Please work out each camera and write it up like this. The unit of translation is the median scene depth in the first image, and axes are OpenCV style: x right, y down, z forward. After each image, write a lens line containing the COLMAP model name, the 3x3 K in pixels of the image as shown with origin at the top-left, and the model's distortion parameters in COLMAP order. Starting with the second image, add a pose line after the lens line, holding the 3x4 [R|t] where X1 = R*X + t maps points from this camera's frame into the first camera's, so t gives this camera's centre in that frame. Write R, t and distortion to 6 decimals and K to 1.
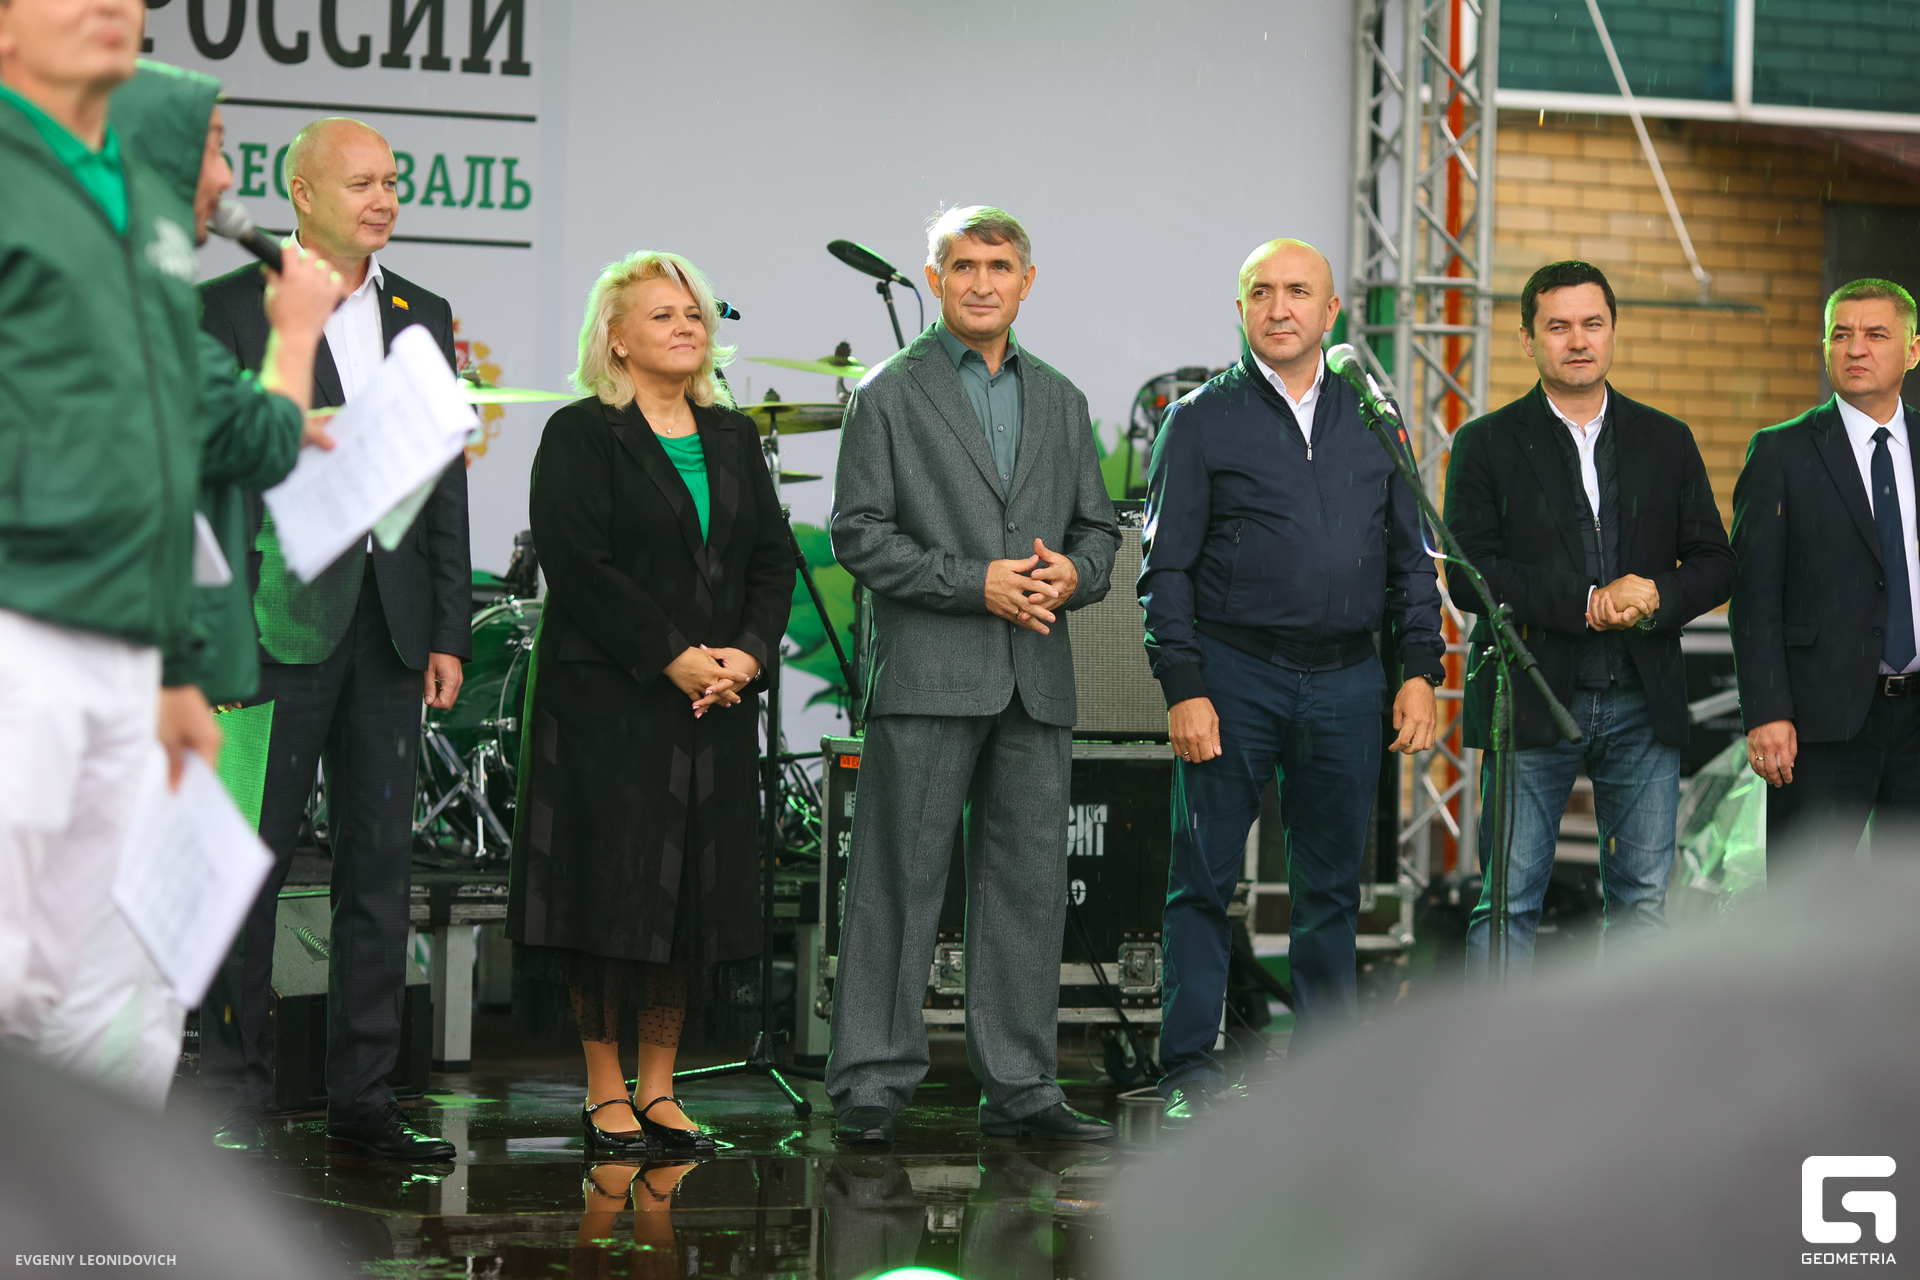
lens RADIAL K [[7281.2, 0, 960.0], [0, 7281.2, 640.0], [0, 0, 1]] dist [-0.008926, -1.469072]
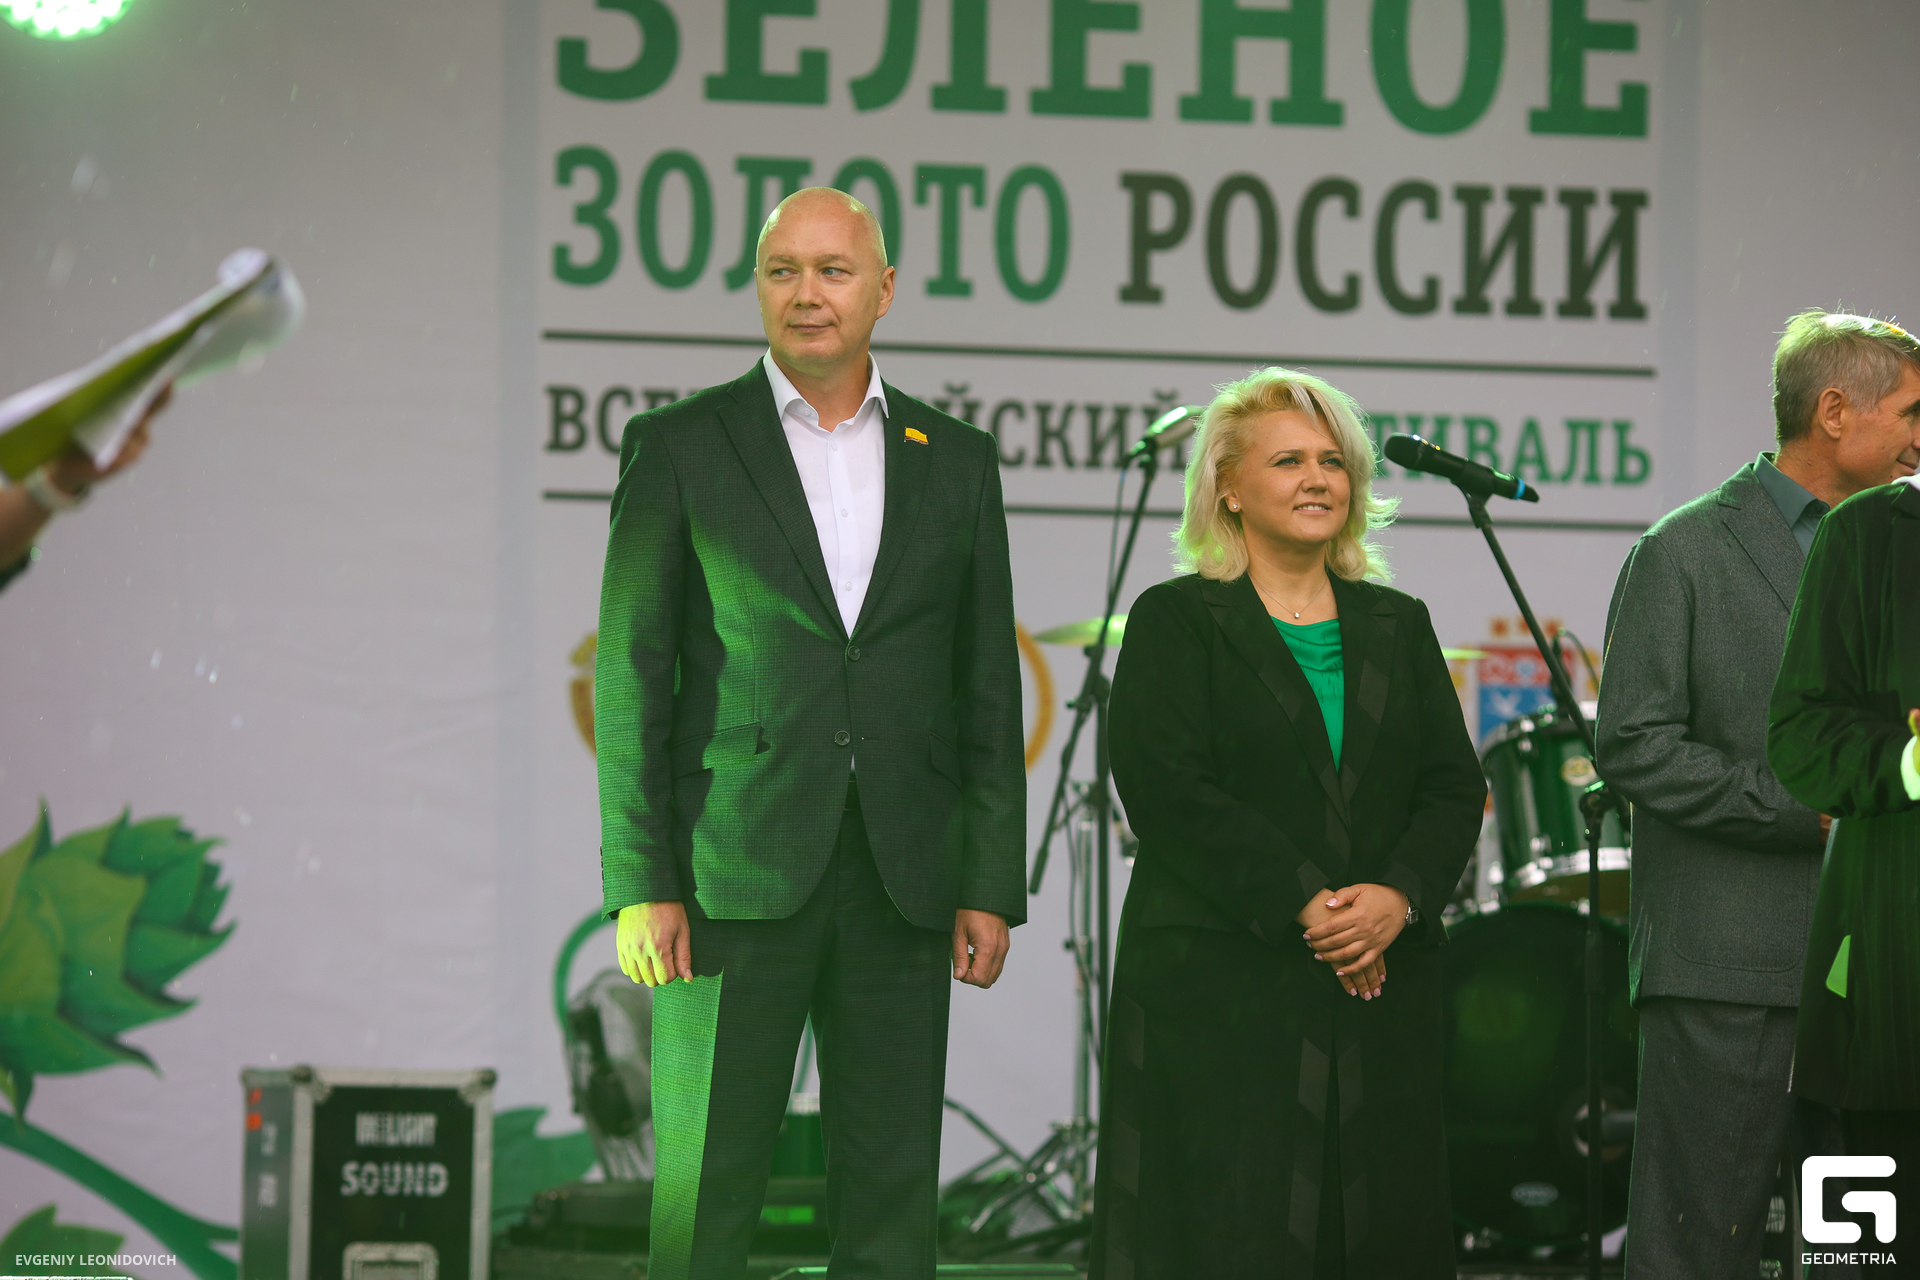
lens RADIAL K [[7281.2, 0, 960.0], [0, 7281.2, 640.0], [0, 0, 1]] dist [-0.008926, -1.469072]
pose [[0.958386, -0.039498, -0.282731, 0.096924], [0.016550, 0.996404, -0.083099, 0.024774], [0.284997, 0.074961, 0.955593, 0.205011]]
